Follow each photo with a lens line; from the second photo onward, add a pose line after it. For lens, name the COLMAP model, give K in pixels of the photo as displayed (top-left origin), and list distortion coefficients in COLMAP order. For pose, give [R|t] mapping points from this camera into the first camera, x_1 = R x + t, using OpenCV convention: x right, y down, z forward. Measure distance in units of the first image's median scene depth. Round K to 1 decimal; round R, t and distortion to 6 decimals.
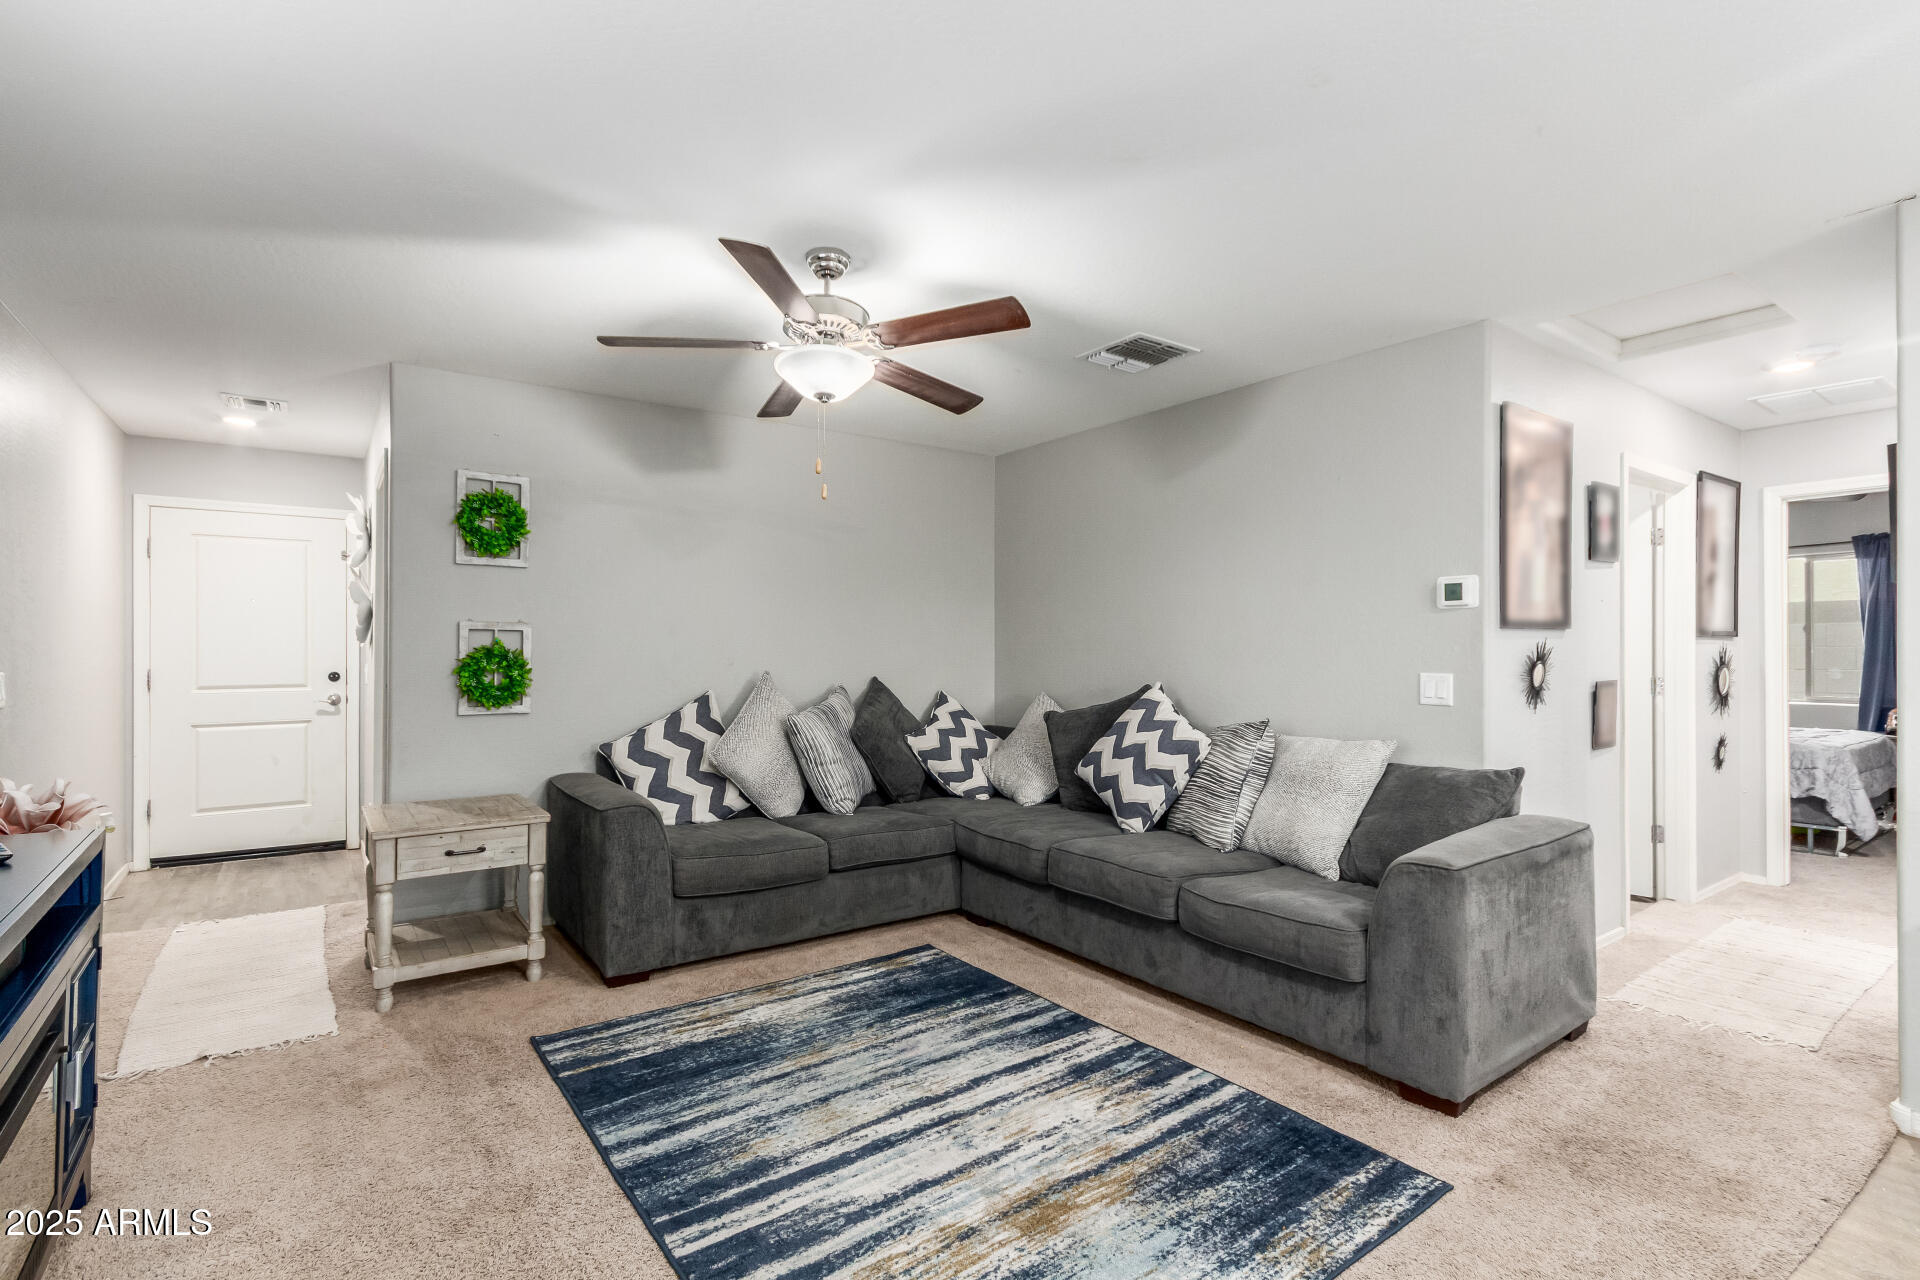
lens RADIAL K [[902.9, 0, 940.4], [0, 902.9, 649.2], [0, 0, 1]] dist [0.002813, 0.000903]
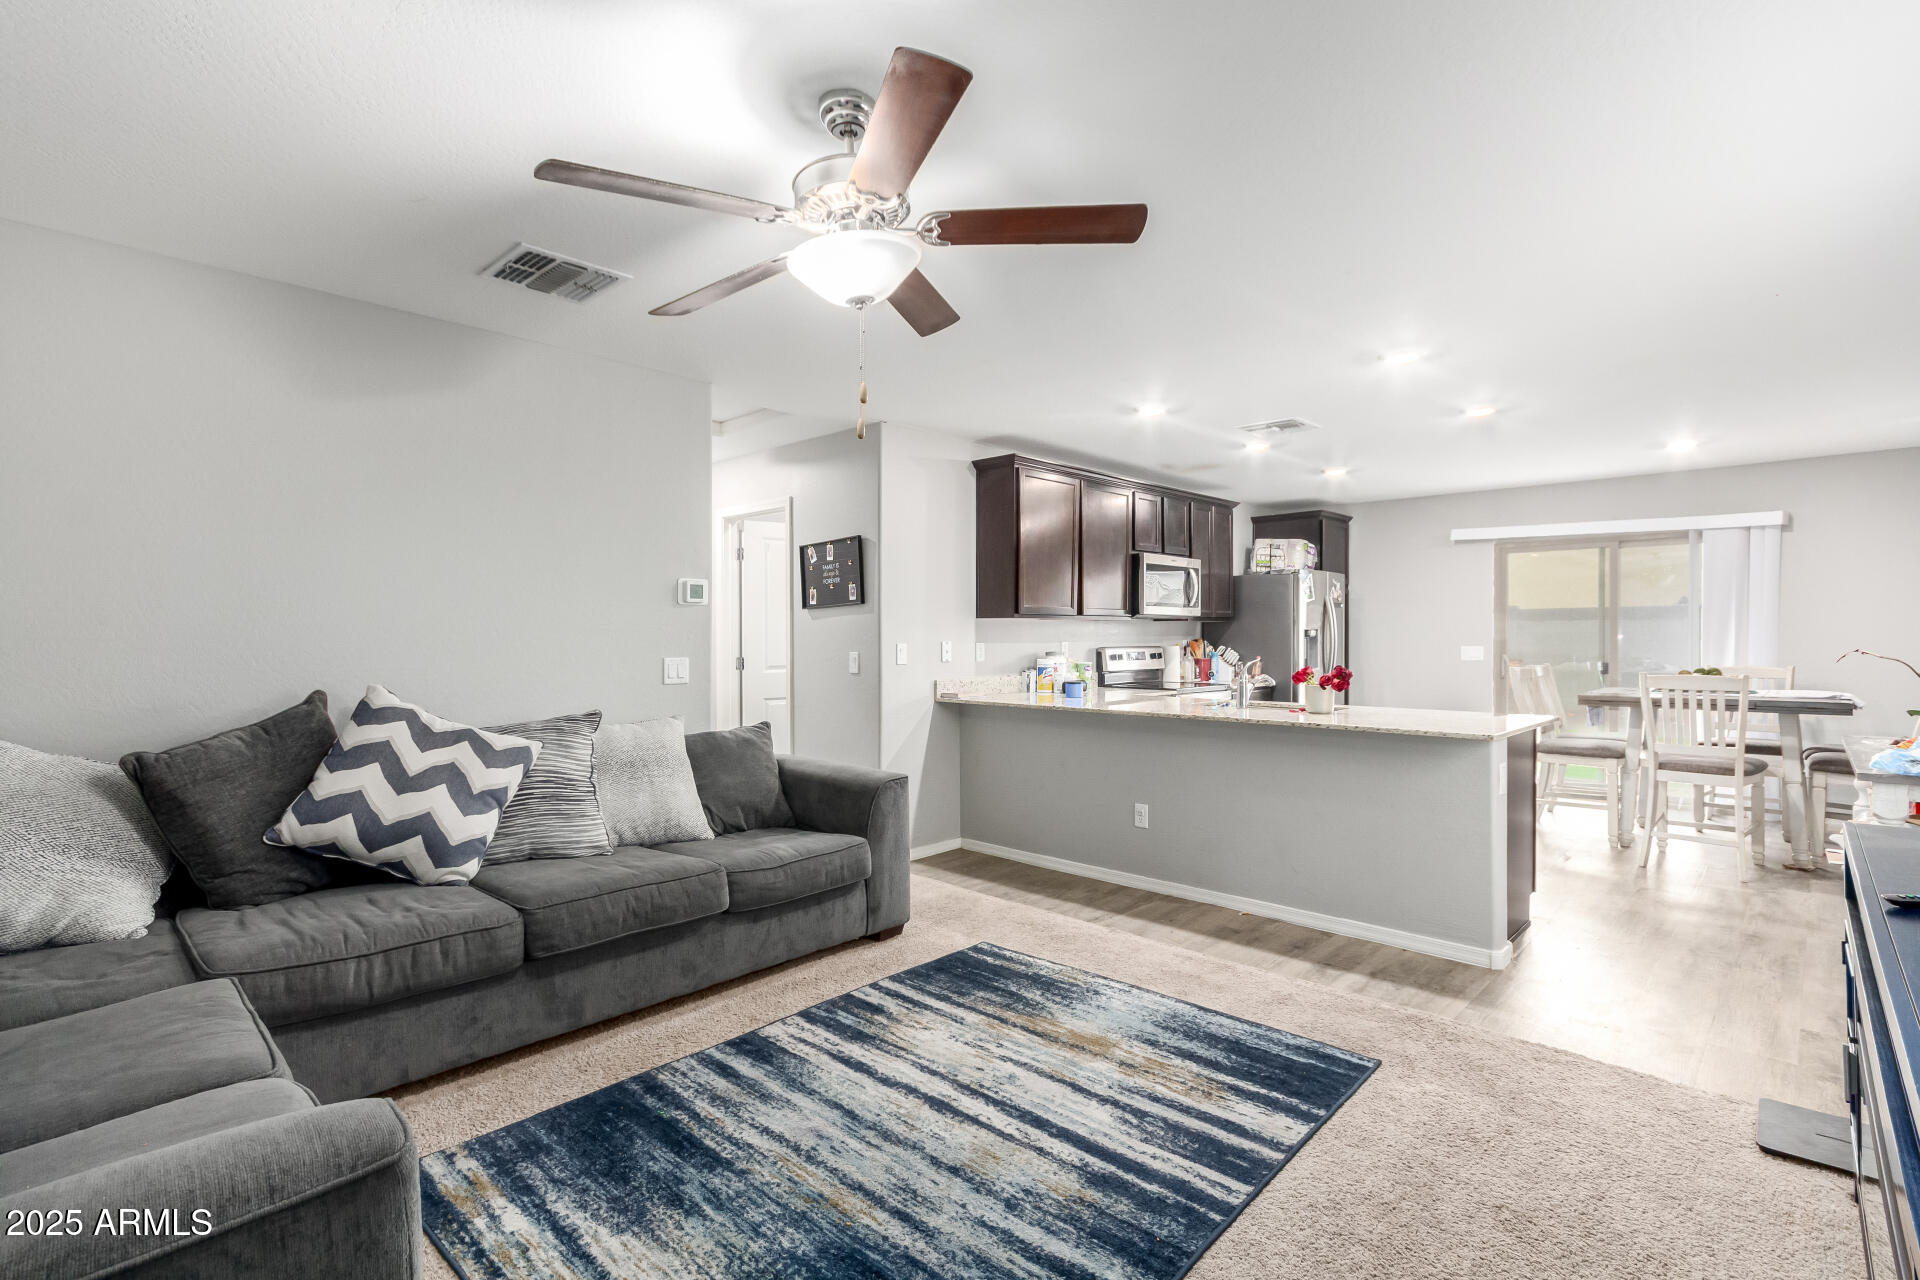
lens RADIAL K [[902.9, 0, 989.0], [0, 902.9, 630.0], [0, 0, 1]] dist [0.002813, 0.000903]
pose [[-0.218852, 0.006496, 0.975736, -0.792261], [0.001904, 0.999979, -0.006231, -0.000370], [-0.975756, 0.000495, -0.218860, 0.947669]]
